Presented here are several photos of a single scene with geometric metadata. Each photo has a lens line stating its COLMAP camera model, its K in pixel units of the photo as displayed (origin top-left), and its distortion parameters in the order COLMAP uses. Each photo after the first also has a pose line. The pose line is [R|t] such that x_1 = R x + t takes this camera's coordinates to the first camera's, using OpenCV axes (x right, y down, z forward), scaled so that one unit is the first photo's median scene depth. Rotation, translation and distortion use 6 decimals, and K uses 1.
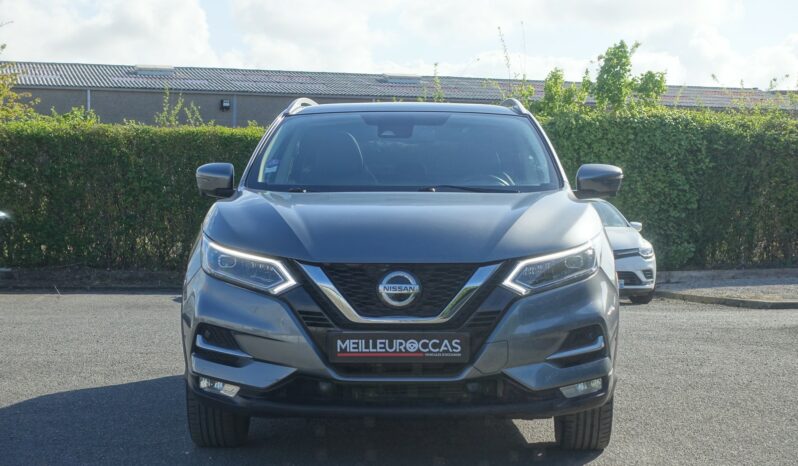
lens RADIAL K [[1555.4, 0, 399.0], [0, 1555.4, 233.0], [0, 0, 1]] dist [-0.002773, -0.032080]
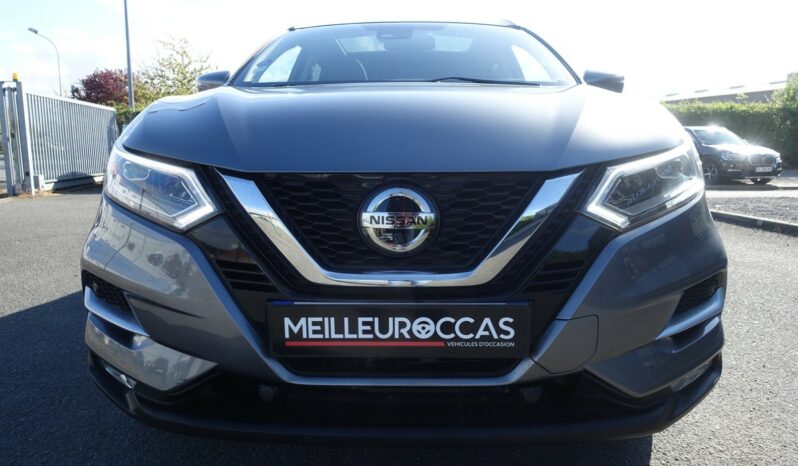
lens RADIAL K [[554.6, 0, 399.0], [0, 554.6, 233.0], [0, 0, 1]] dist [-0.002532, -0.002898]
pose [[0.999983, -0.005139, -0.002712, 0.000720], [0.005456, 0.990964, 0.134015, 0.014340], [0.001998, -0.134028, 0.990976, 0.807302]]
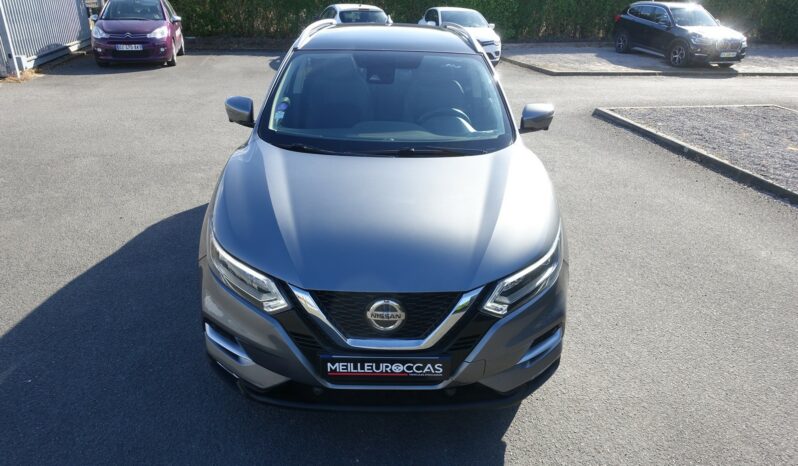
lens RADIAL K [[554.6, 0, 399.0], [0, 554.6, 233.0], [0, 0, 1]] dist [-0.002532, -0.002898]
pose [[0.999115, 0.004838, 0.041781, -0.006891], [-0.021468, 0.912881, 0.407660, -0.166942], [-0.036169, -0.408196, 0.912177, 0.681971]]
